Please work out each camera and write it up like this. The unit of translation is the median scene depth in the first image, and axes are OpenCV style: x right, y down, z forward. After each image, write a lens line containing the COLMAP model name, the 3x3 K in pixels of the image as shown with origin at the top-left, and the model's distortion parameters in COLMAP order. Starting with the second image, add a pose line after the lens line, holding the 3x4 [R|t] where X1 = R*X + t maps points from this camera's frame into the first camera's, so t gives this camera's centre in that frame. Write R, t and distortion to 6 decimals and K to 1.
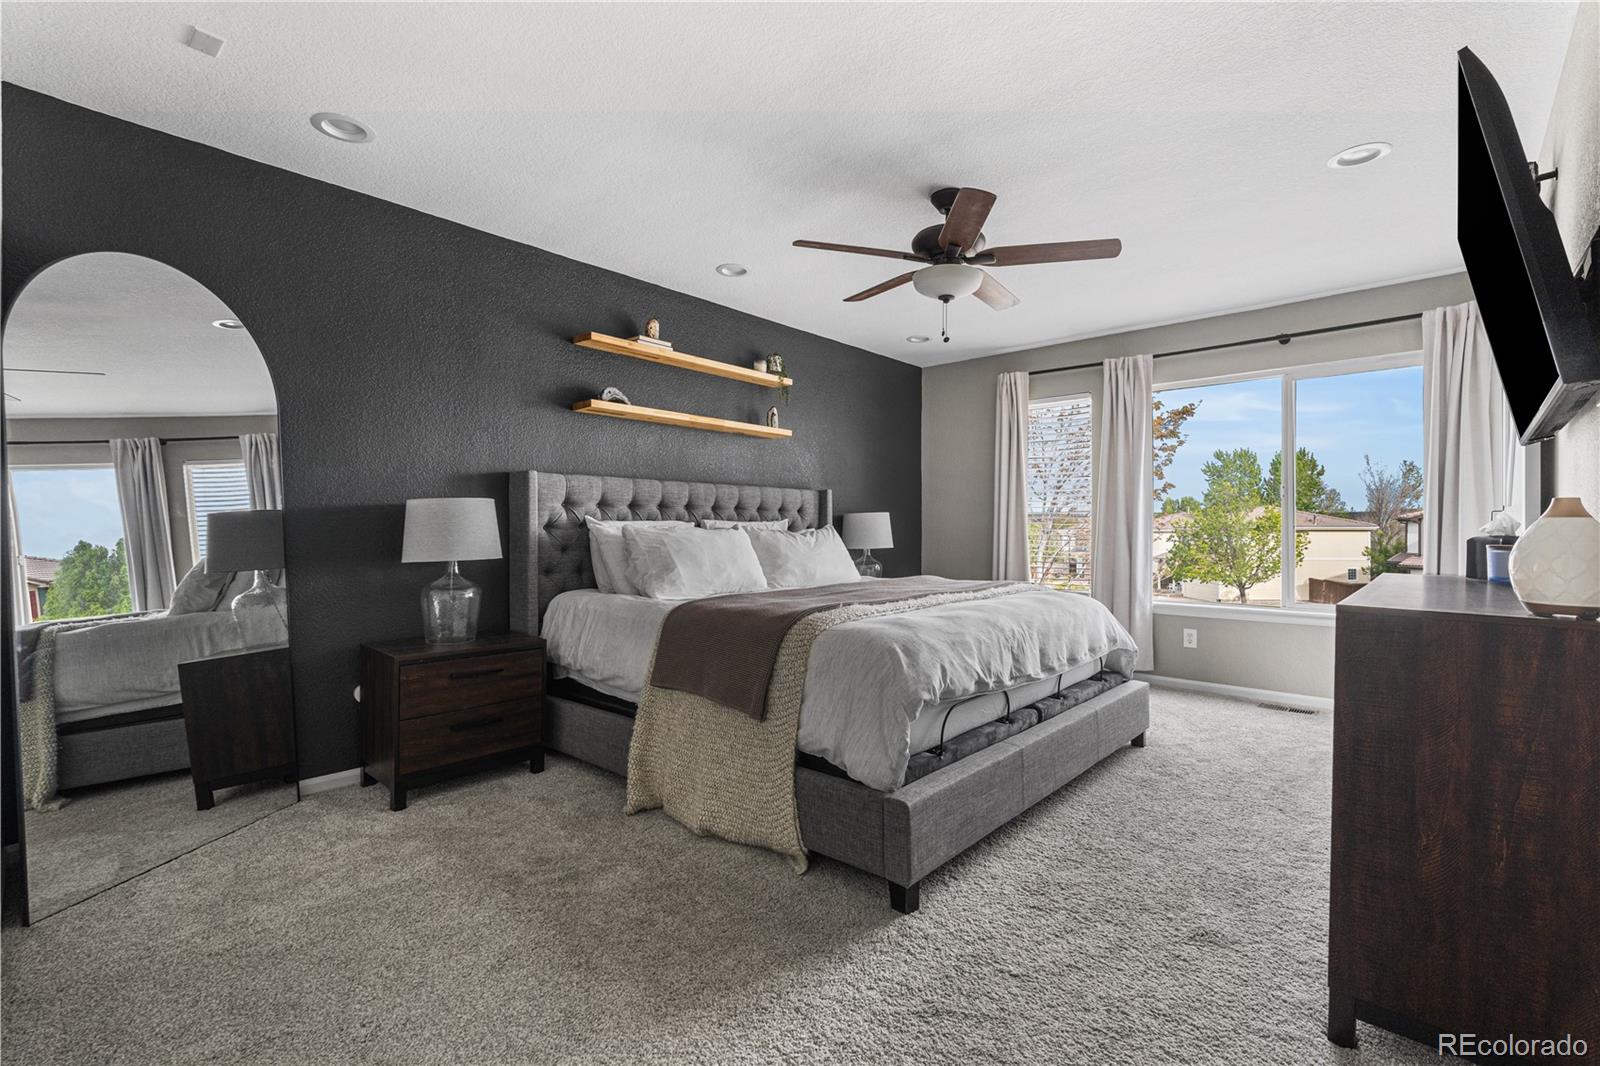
lens RADIAL K [[710.8, 0, 800.0], [0, 710.8, 533.0], [0, 0, 1]] dist [-0.004485, 0.000086]
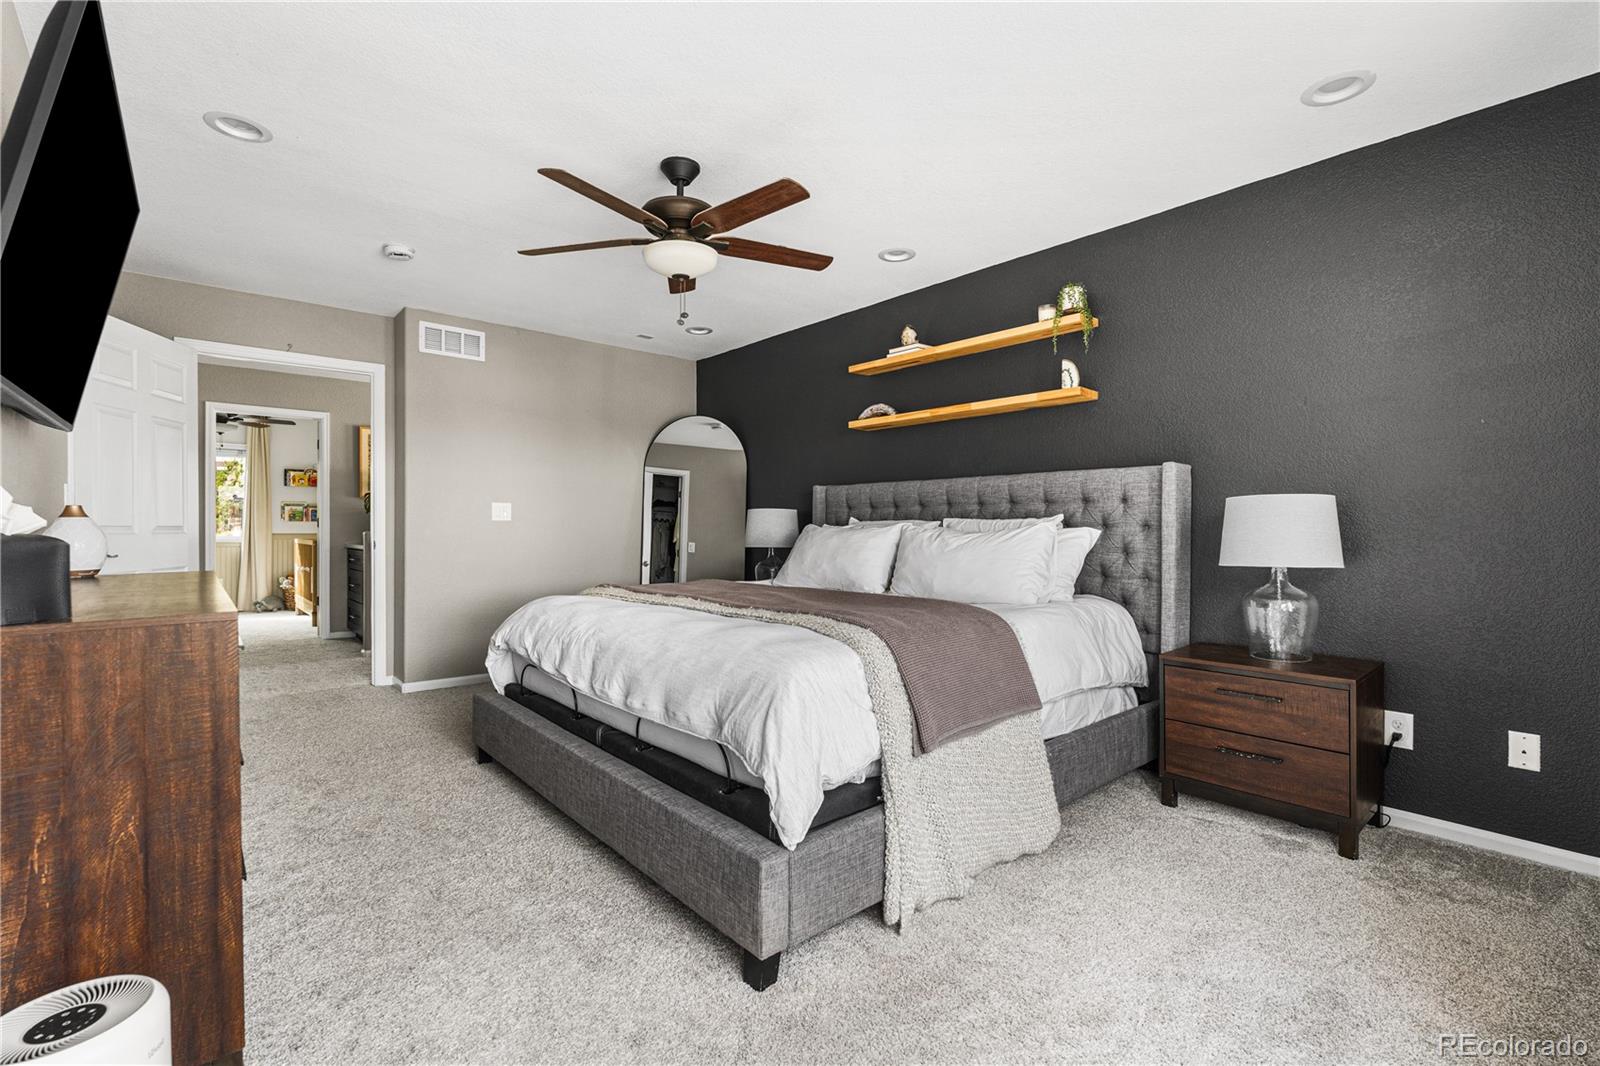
lens RADIAL K [[709.1, 0, 801.0], [0, 709.1, 536.8], [0, 0, 1]] dist [-0.004081, -0.000060]
pose [[-0.114106, 0.006307, -0.993449, 0.860485], [-0.009300, 0.999929, 0.007416, 0.000484], [0.993425, 0.010085, -0.114040, 0.986269]]
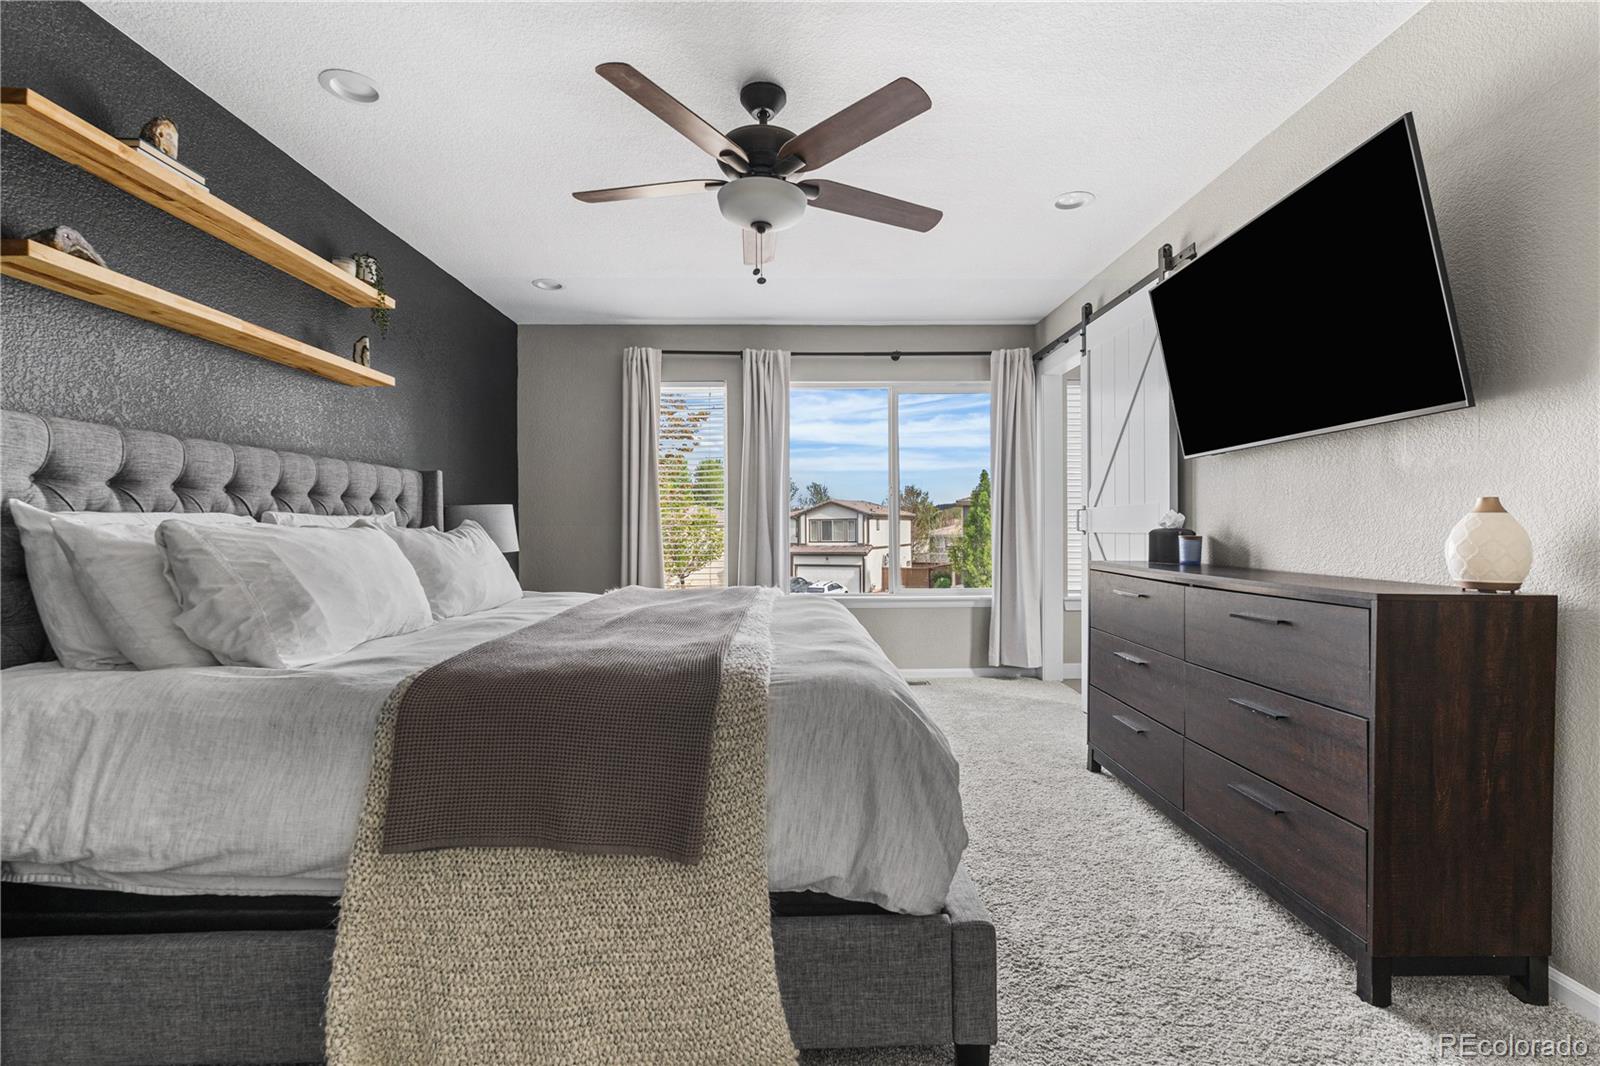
lens RADIAL K [[710.8, 0, 800.0], [0, 710.8, 533.0], [0, 0, 1]] dist [-0.004485, 0.000086]
pose [[0.725693, -0.011873, 0.687916, -0.232591], [0.008927, 0.999929, 0.007842, -0.002649], [-0.687961, 0.000450, 0.725748, 0.320278]]
